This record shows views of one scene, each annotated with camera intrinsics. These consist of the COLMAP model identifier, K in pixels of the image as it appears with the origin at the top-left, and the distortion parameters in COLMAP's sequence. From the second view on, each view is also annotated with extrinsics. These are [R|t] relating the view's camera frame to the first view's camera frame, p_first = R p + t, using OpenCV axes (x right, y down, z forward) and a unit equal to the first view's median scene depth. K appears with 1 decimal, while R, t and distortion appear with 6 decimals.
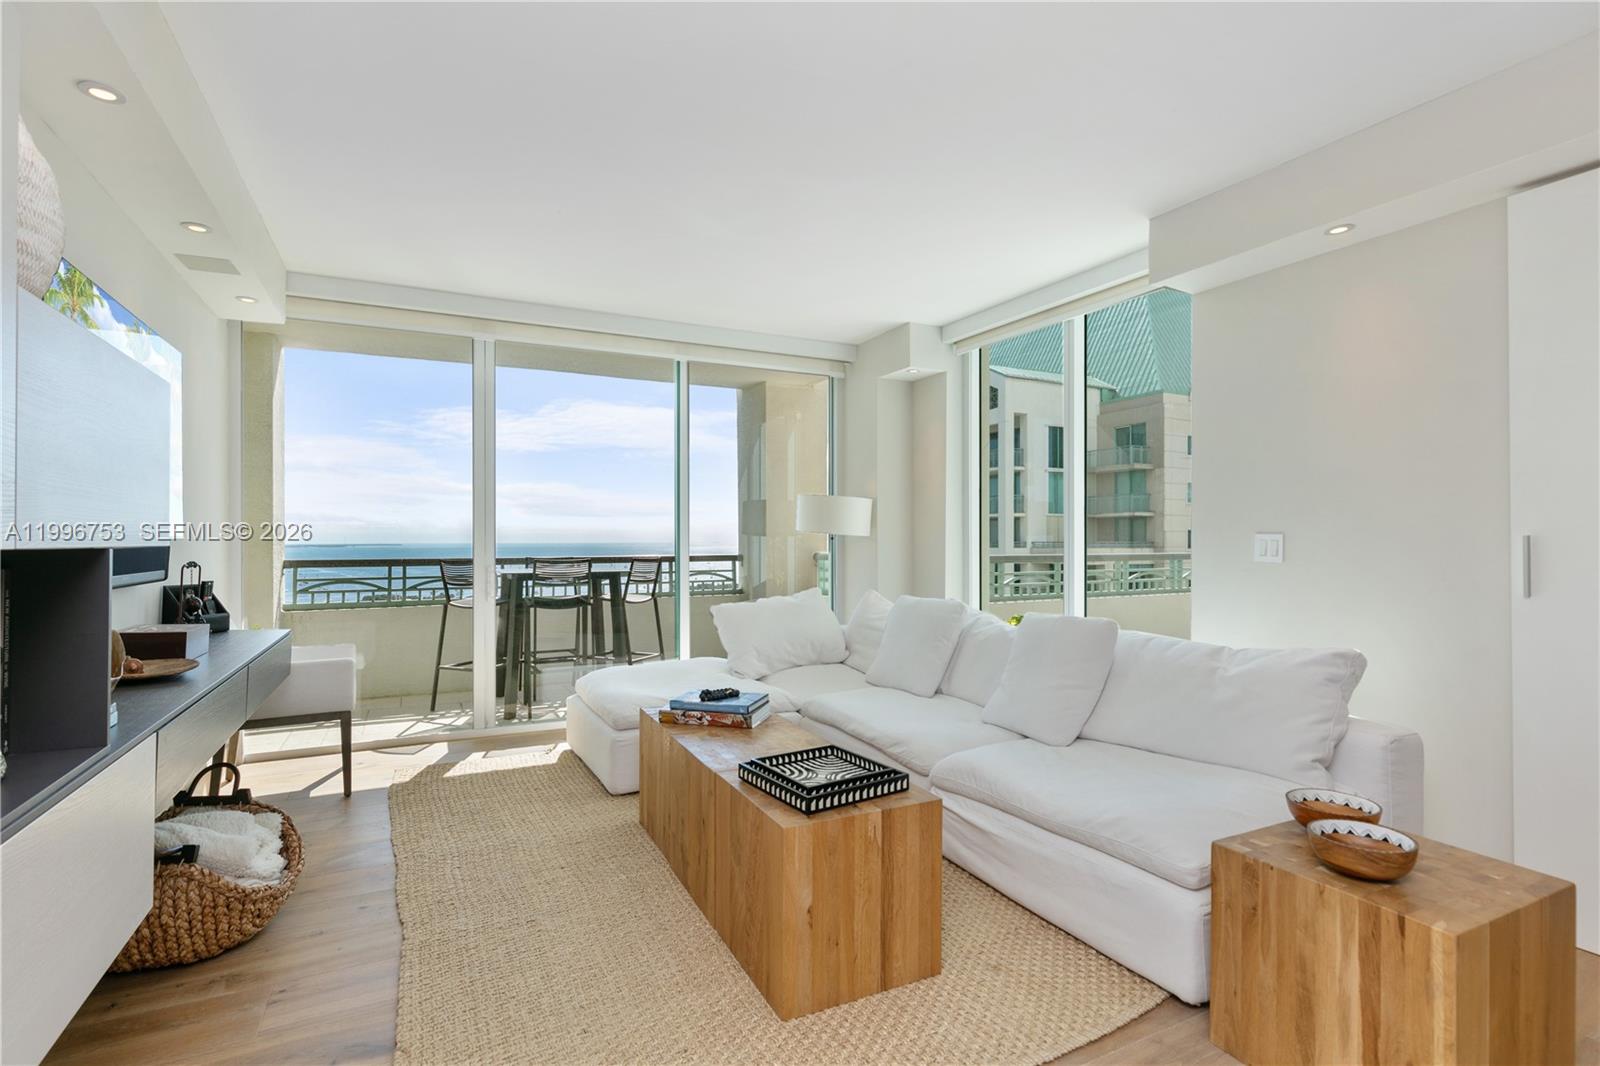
lens RADIAL K [[768.9, 0, 788.5], [0, 768.9, 530.0], [0, 0, 1]] dist [0.002629, 0.000176]
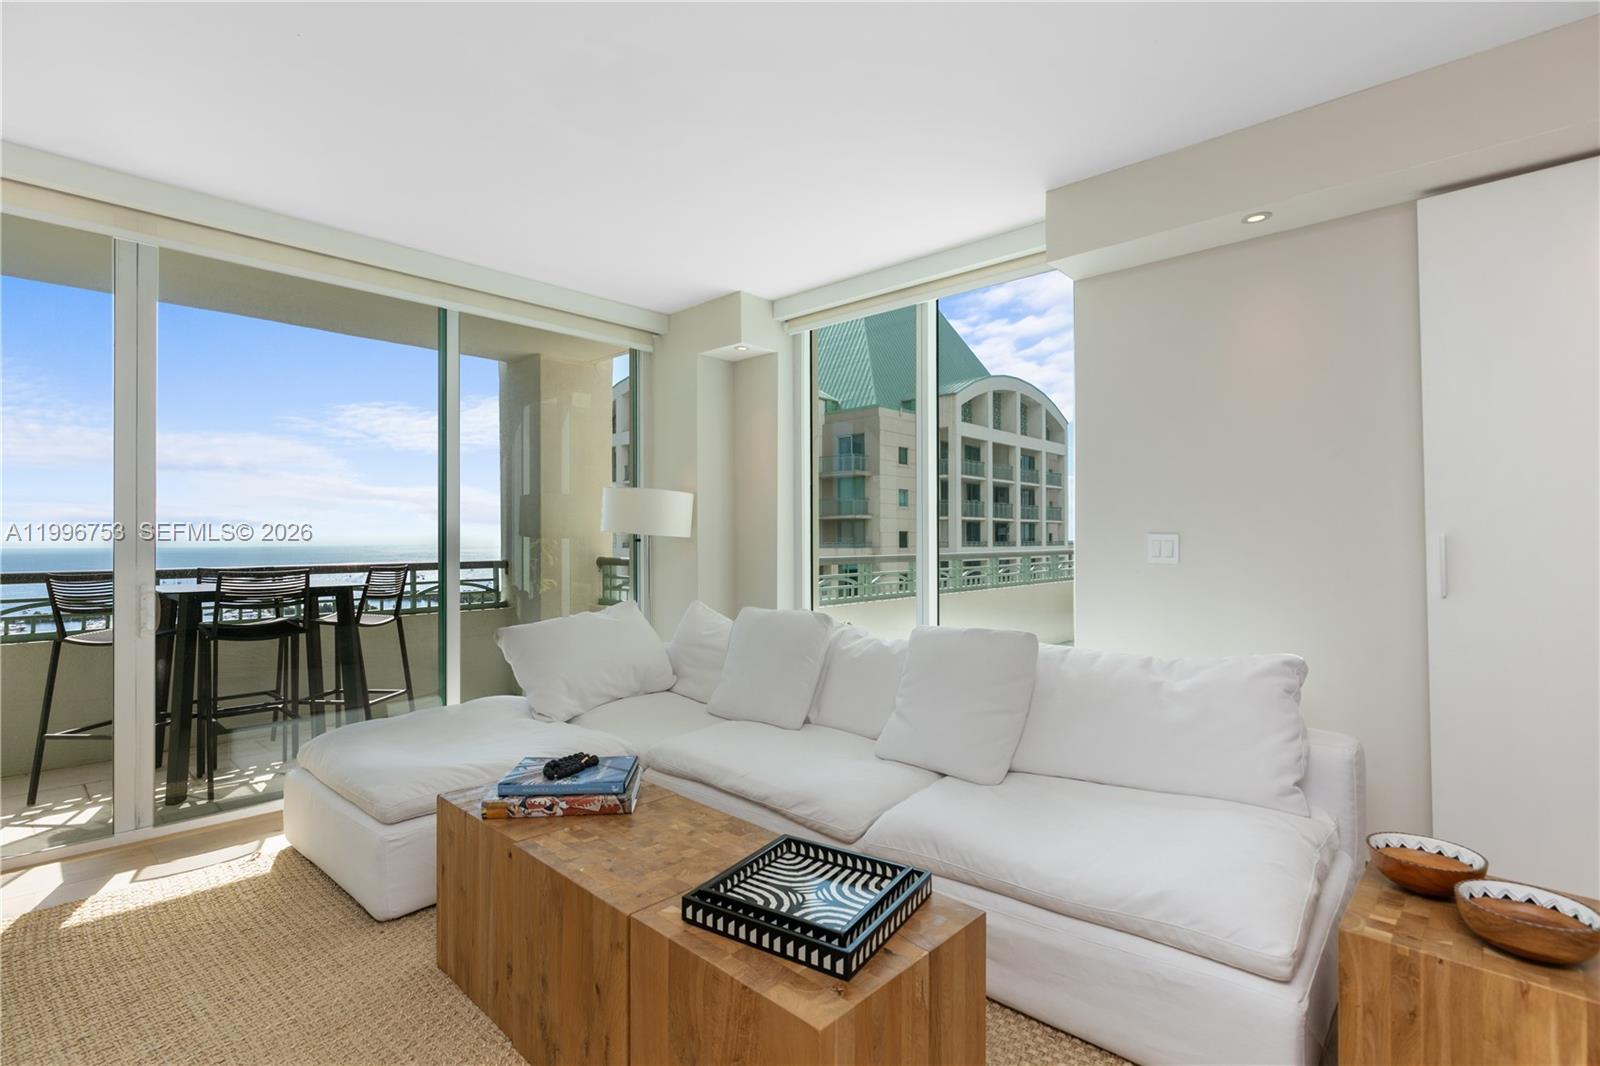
lens RADIAL K [[760.2, 0, 793.1], [0, 760.2, 528.9], [0, 0, 1]] dist [-0.000469, 0.000013]
pose [[0.936025, 0.001582, 0.351931, -0.101316], [-0.000462, 0.999995, -0.003267, 0.001335], [-0.351934, 0.002895, 0.936020, 0.199777]]
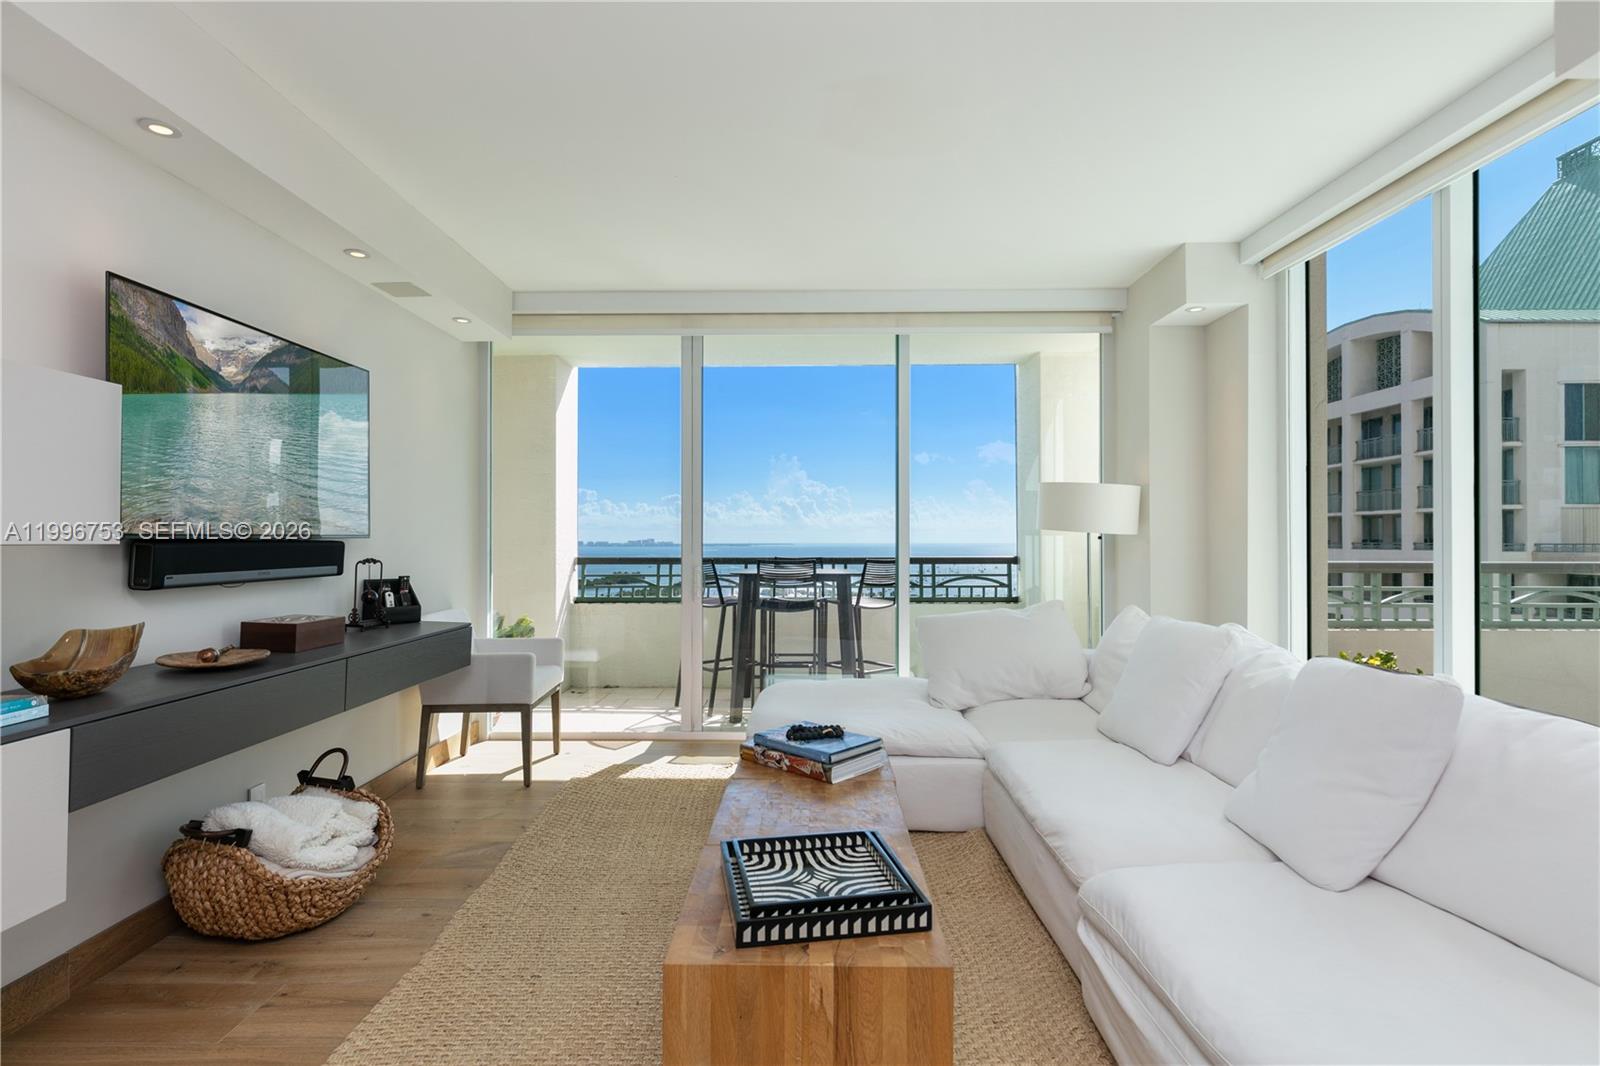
lens RADIAL K [[768.9, 0, 788.5], [0, 768.9, 530.0], [0, 0, 1]] dist [0.002629, 0.000176]
pose [[0.889713, -0.005150, -0.456491, 0.175744], [0.004929, 0.999986, -0.001676, 0.003621], [0.456493, -0.000758, 0.889727, 0.196035]]
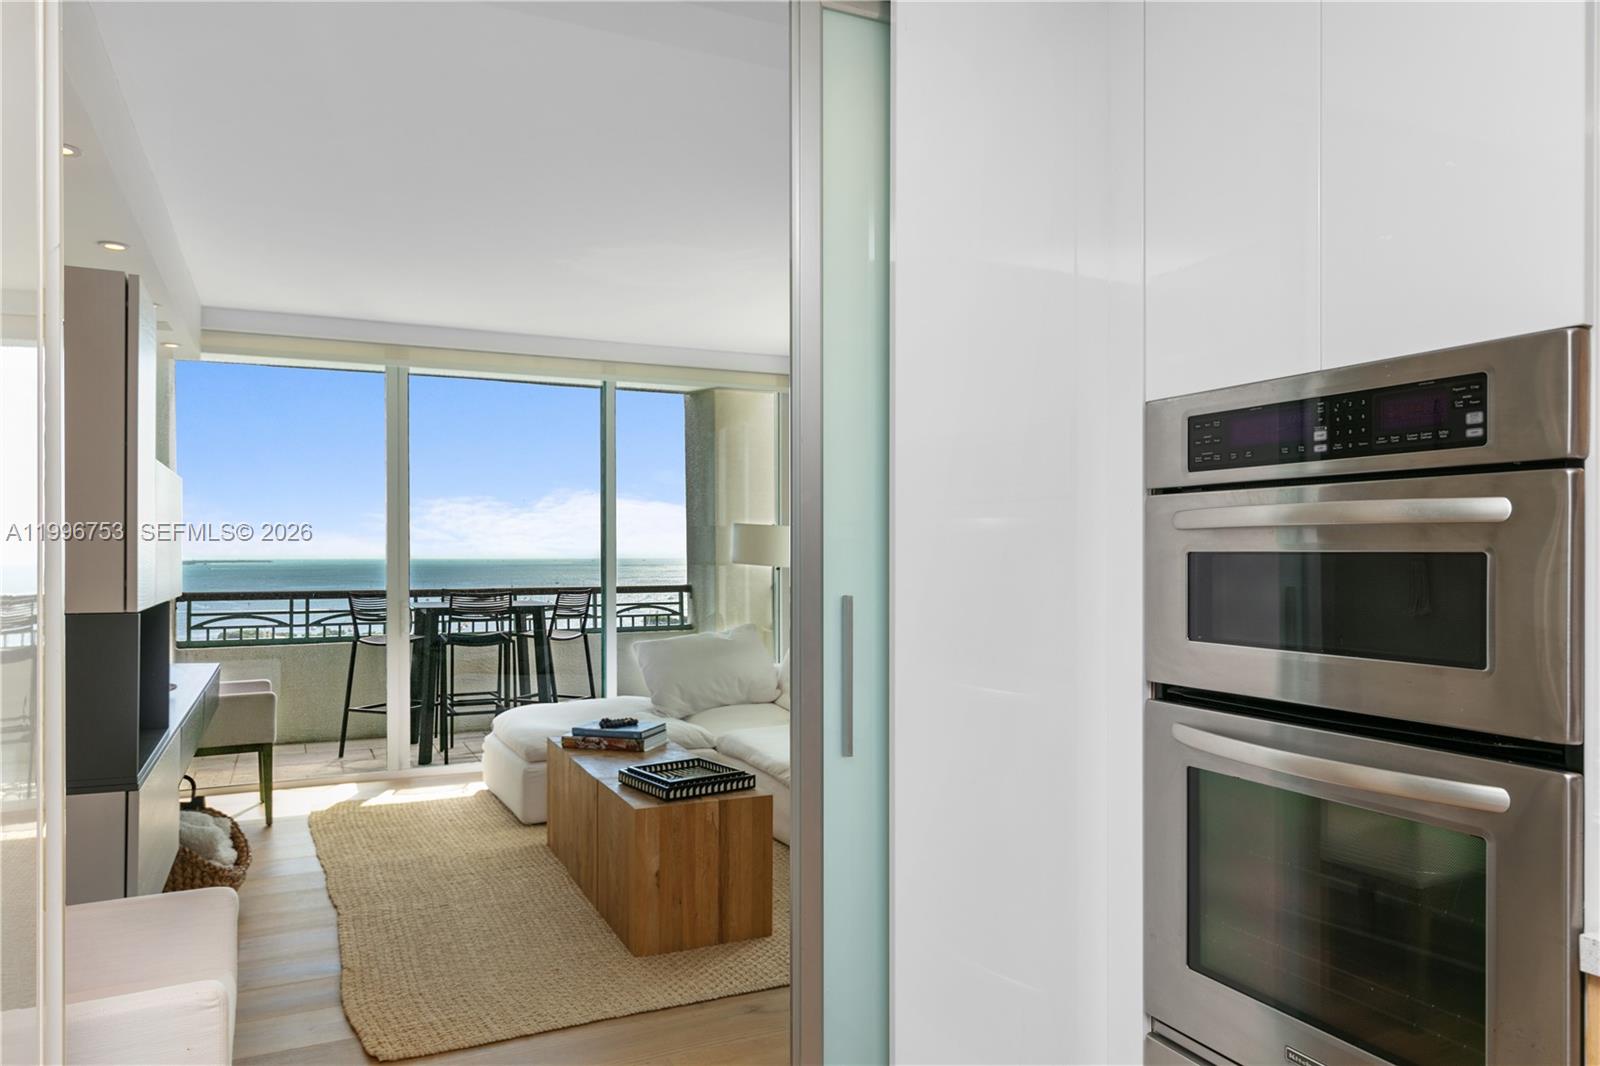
lens RADIAL K [[1075.5, 0, 800.0], [0, 1075.5, 533.0], [0, 0, 1]] dist [0.005048, 0.001795]
pose [[0.999956, -0.000453, -0.009386, 0.126519], [0.000389, 0.999976, -0.006894, -0.030247], [0.009389, 0.006890, 0.999932, -0.362096]]
